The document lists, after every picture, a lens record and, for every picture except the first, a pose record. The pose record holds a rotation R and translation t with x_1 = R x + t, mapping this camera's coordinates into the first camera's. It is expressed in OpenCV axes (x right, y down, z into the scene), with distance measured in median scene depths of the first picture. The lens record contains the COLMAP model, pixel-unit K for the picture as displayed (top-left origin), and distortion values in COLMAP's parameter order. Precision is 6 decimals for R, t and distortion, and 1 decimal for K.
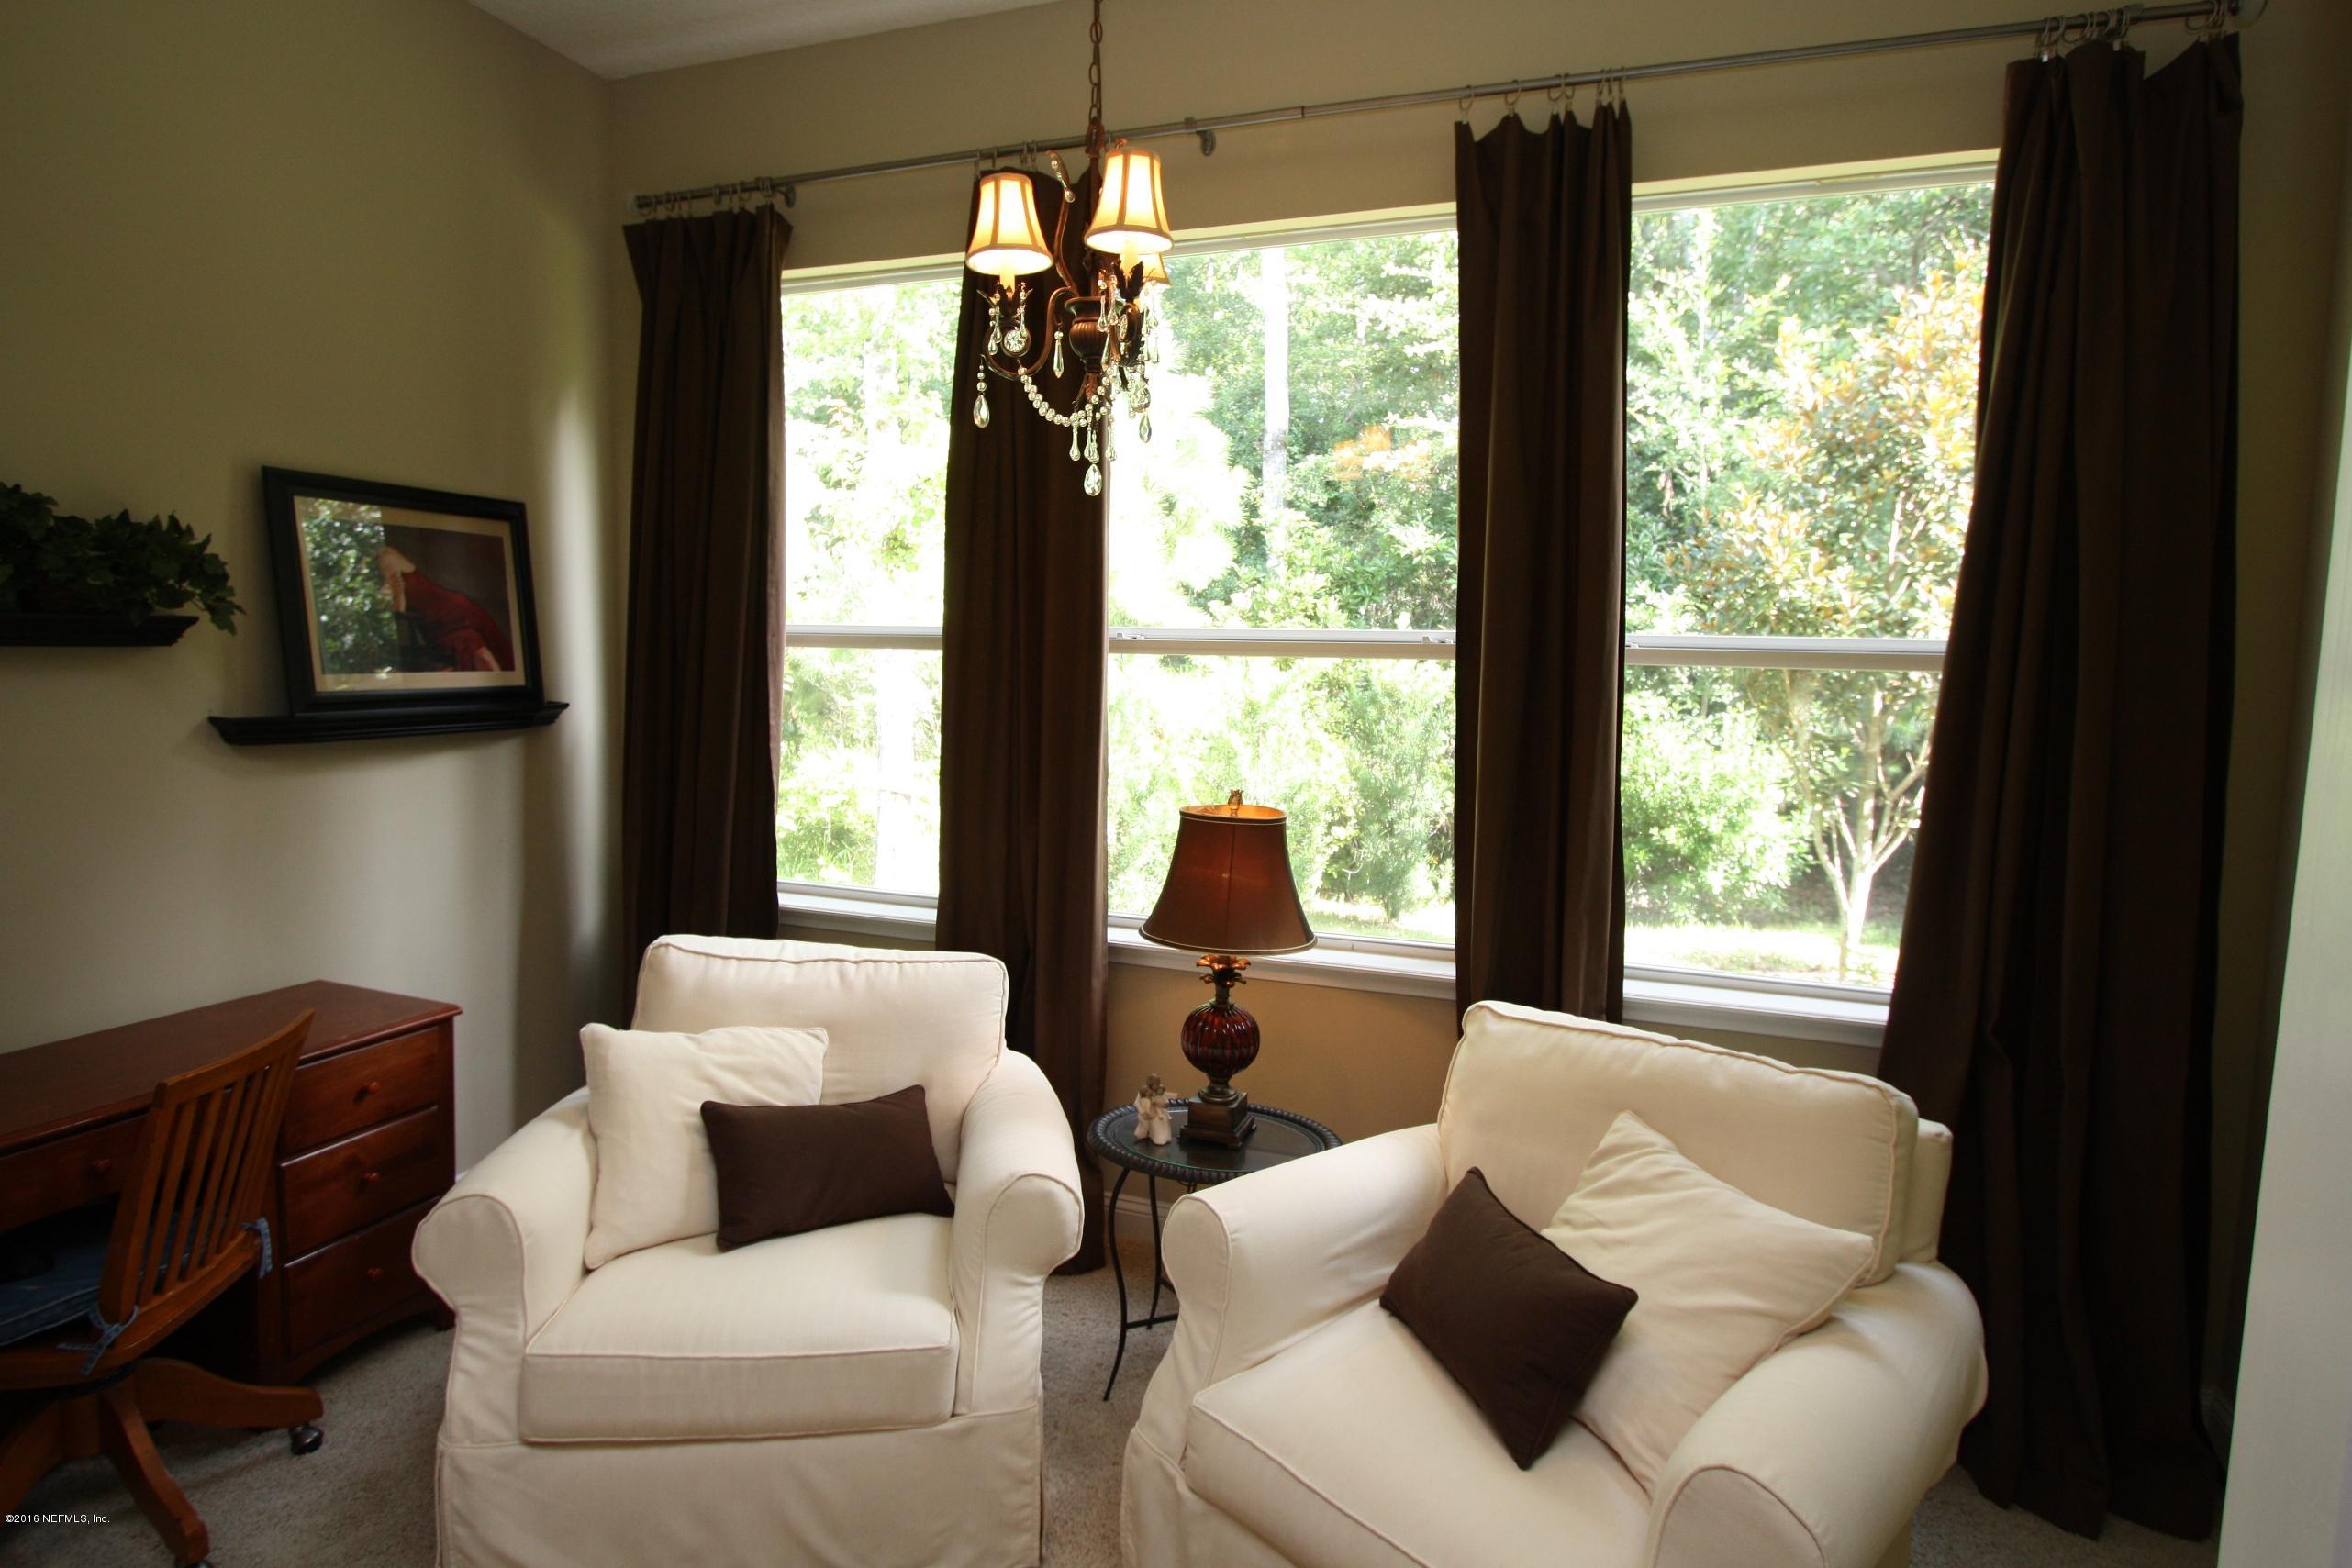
lens RADIAL K [[1218.4, 0, 1176.5], [0, 1218.4, 769.0], [0, 0, 1]] dist [-0.018622, -0.000157]
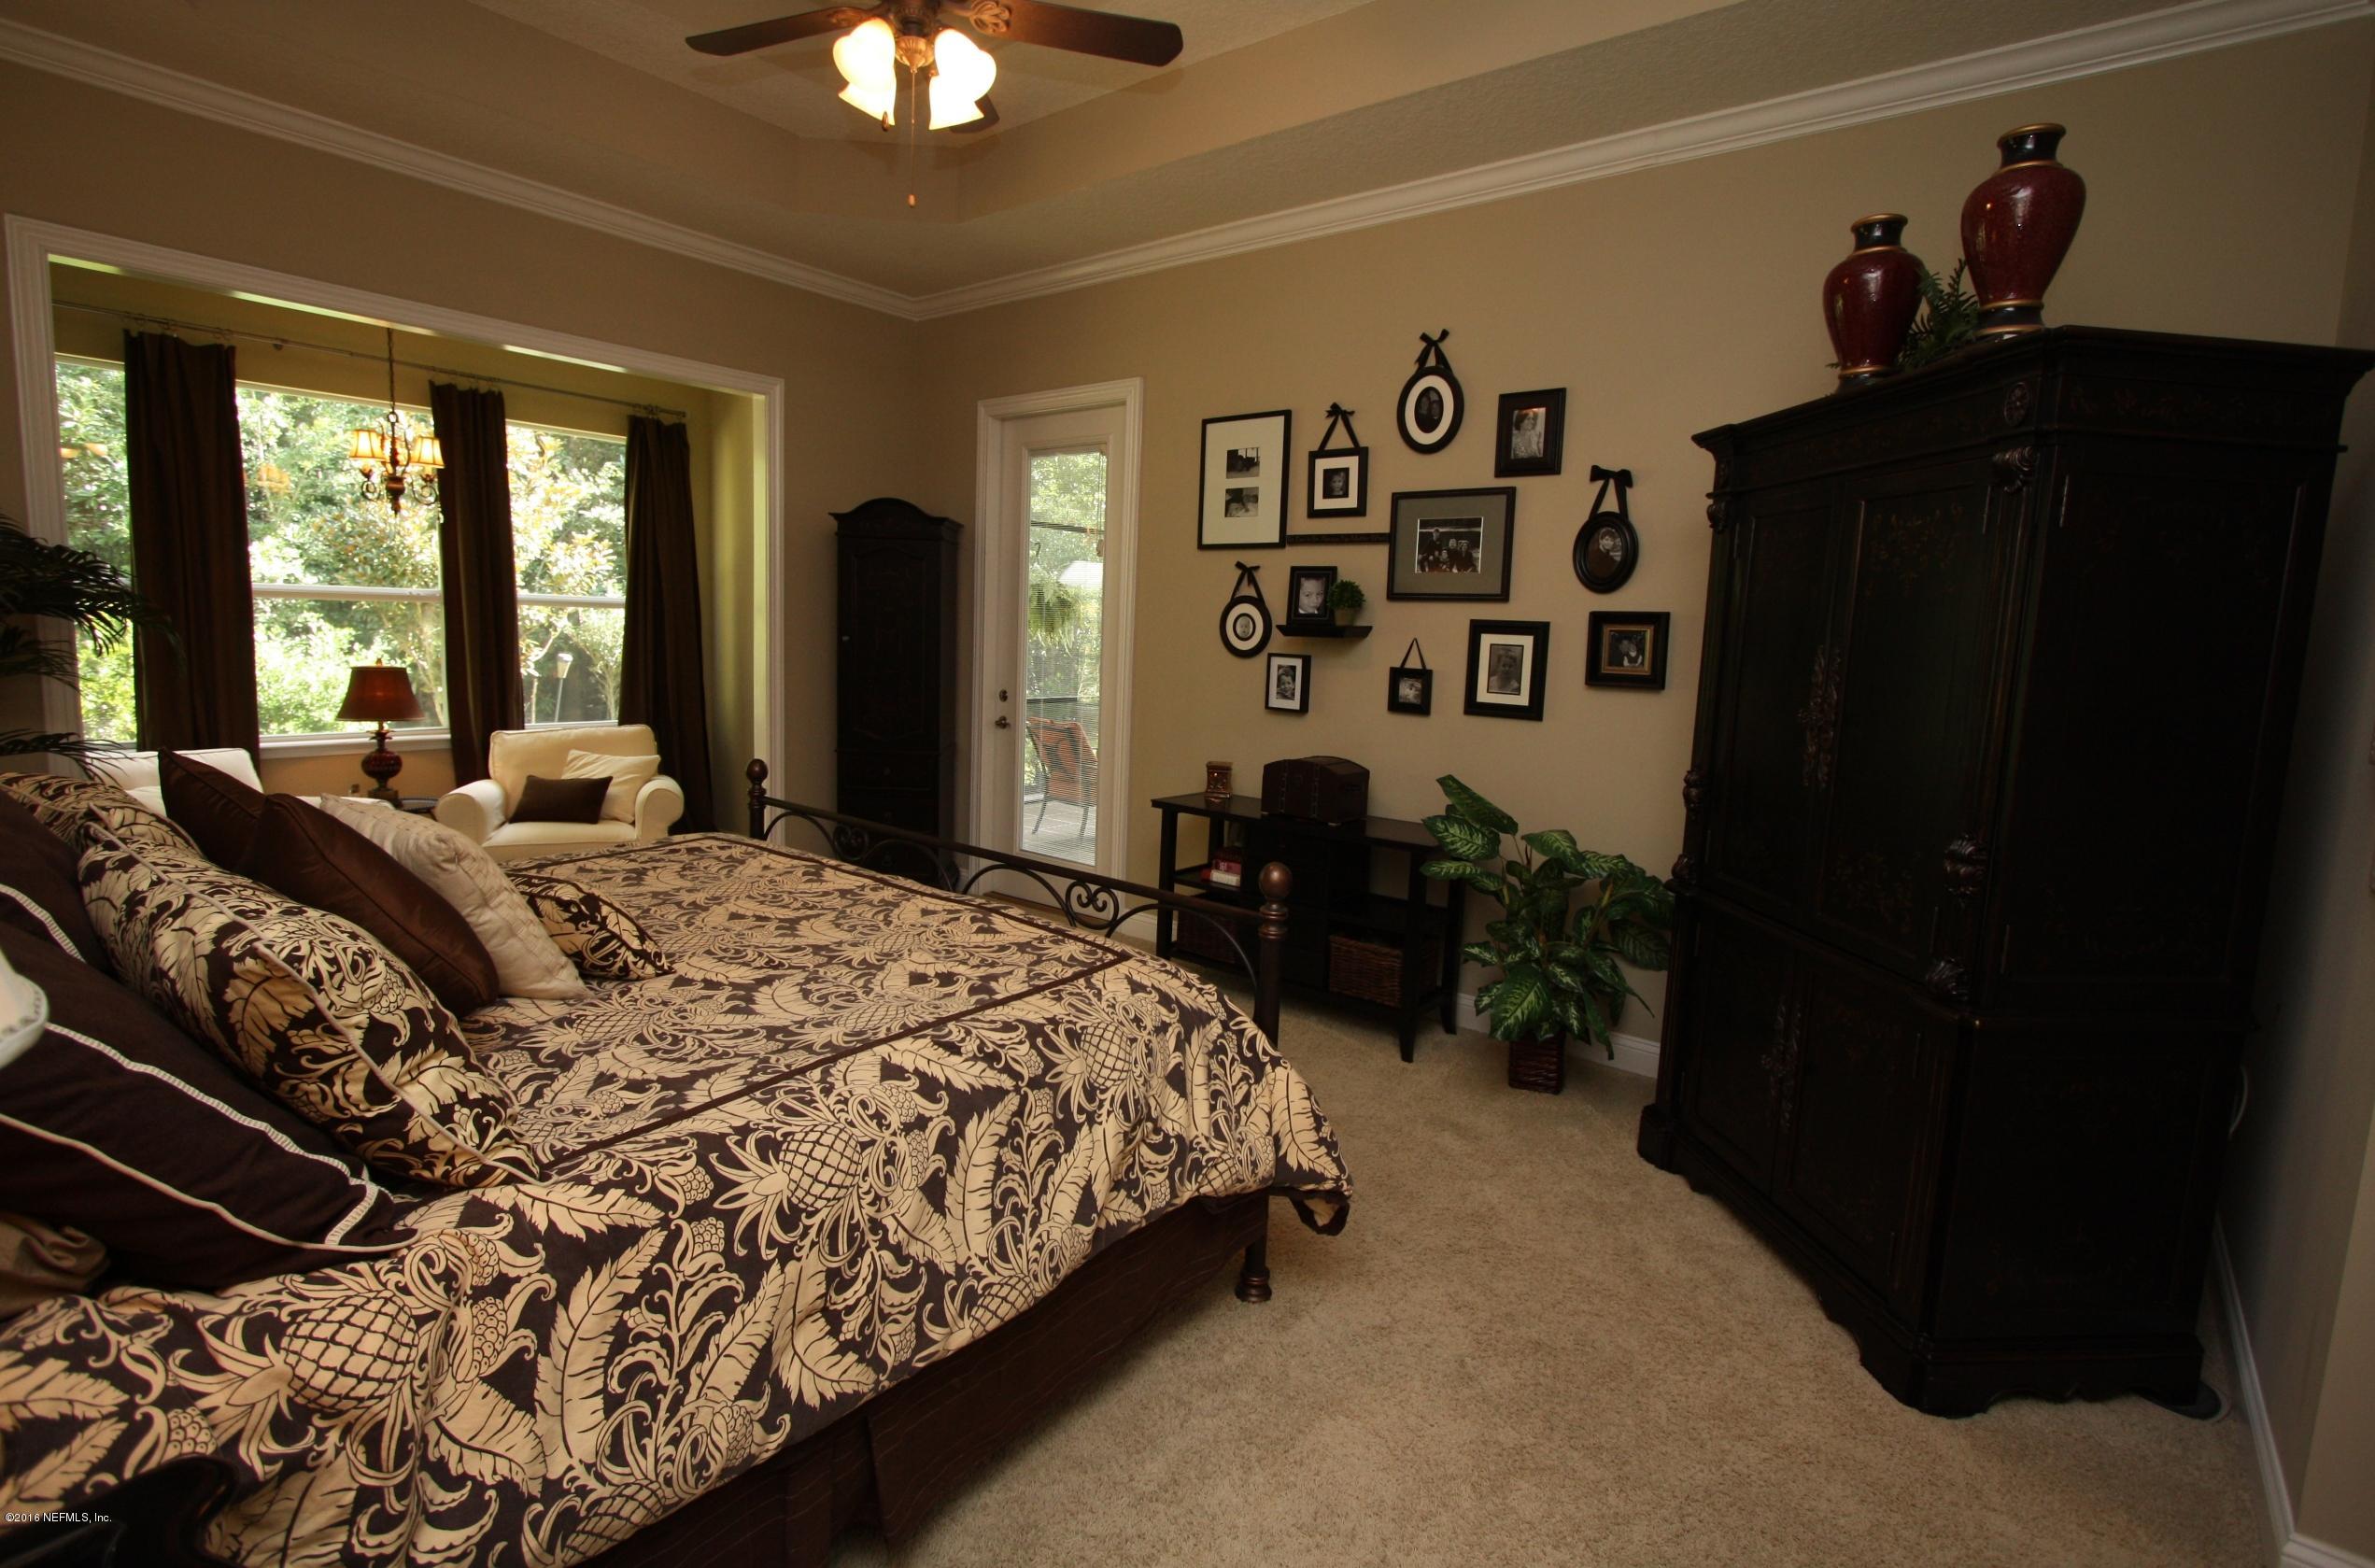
lens RADIAL K [[1102.7, 0, 1173.1], [0, 1102.7, 754.7], [0, 0, 1]] dist [-0.010860, -0.000591]
pose [[0.339543, -0.114267, 0.933624, -1.231333], [0.061908, 0.993156, 0.099038, 0.080578], [-0.938551, 0.024171, 0.344293, -1.004957]]
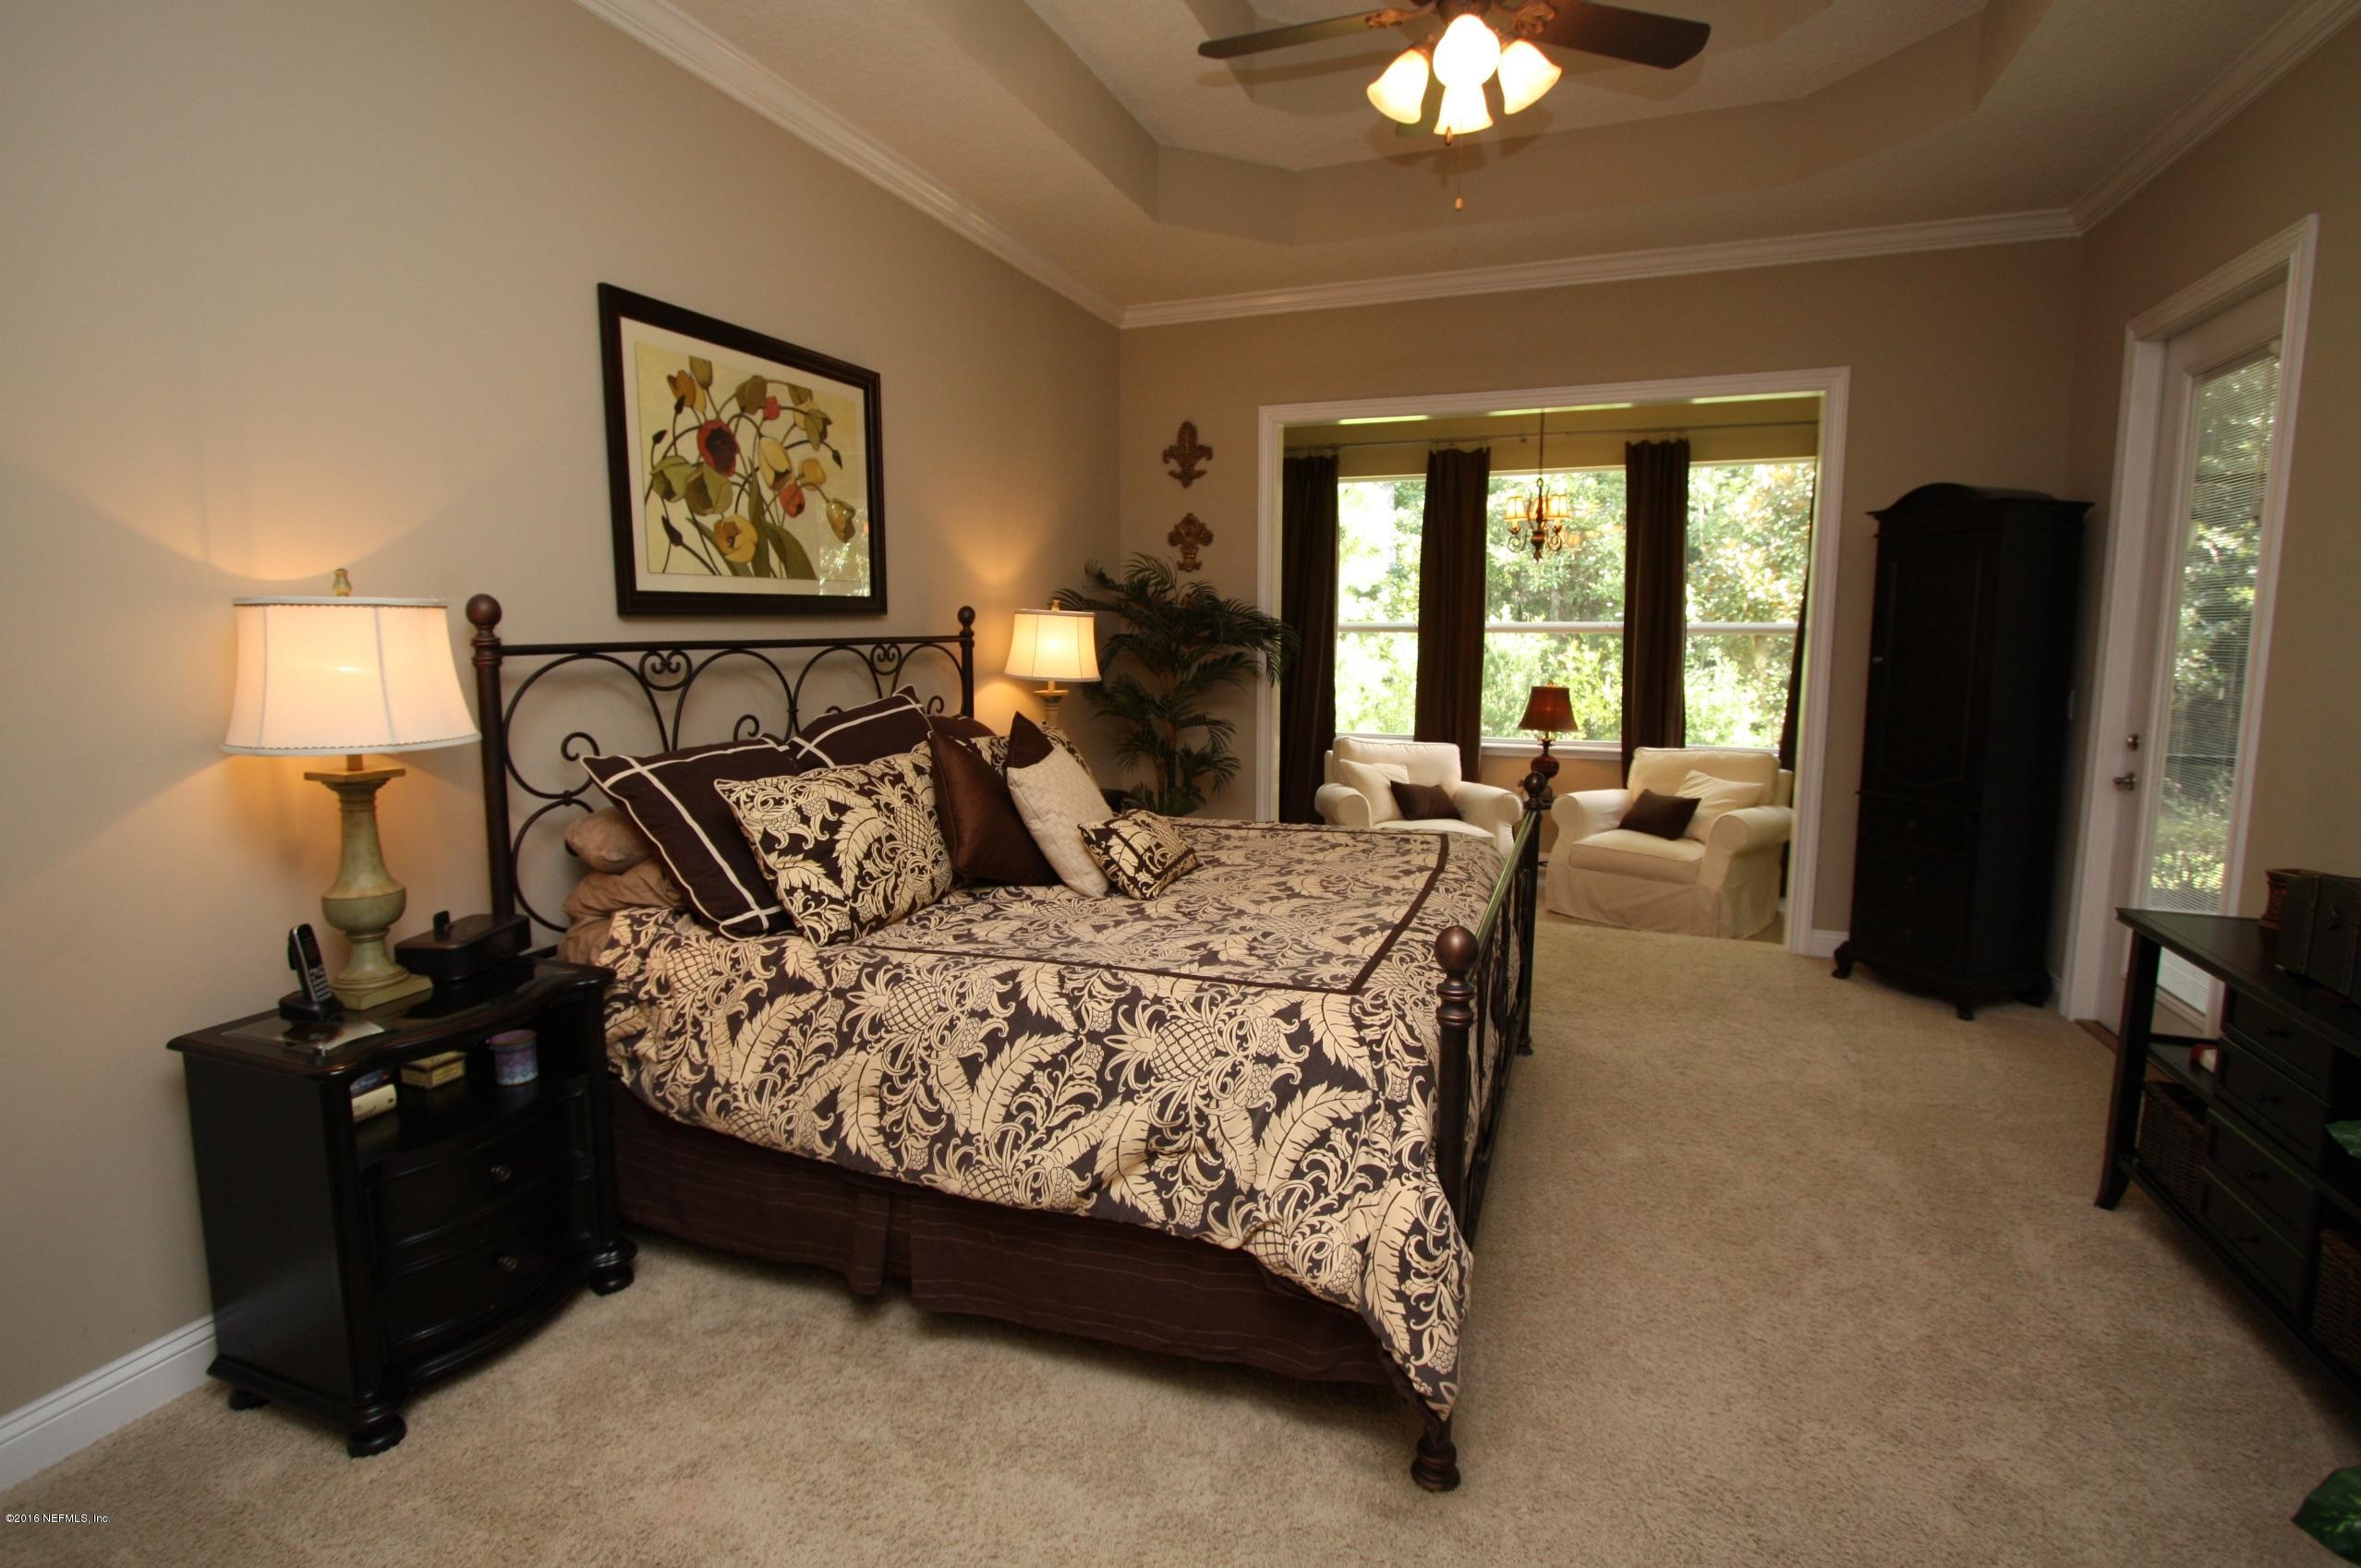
lens RADIAL K [[1087.7, 0, 1180.0], [0, 1087.7, 758.2], [0, 0, 1]] dist [-0.021665, 0.003194]
pose [[0.999455, -0.010239, -0.031370, -0.644939], [0.010768, 0.999802, 0.016735, 0.134076], [0.031192, -0.017064, 0.999368, -1.372871]]
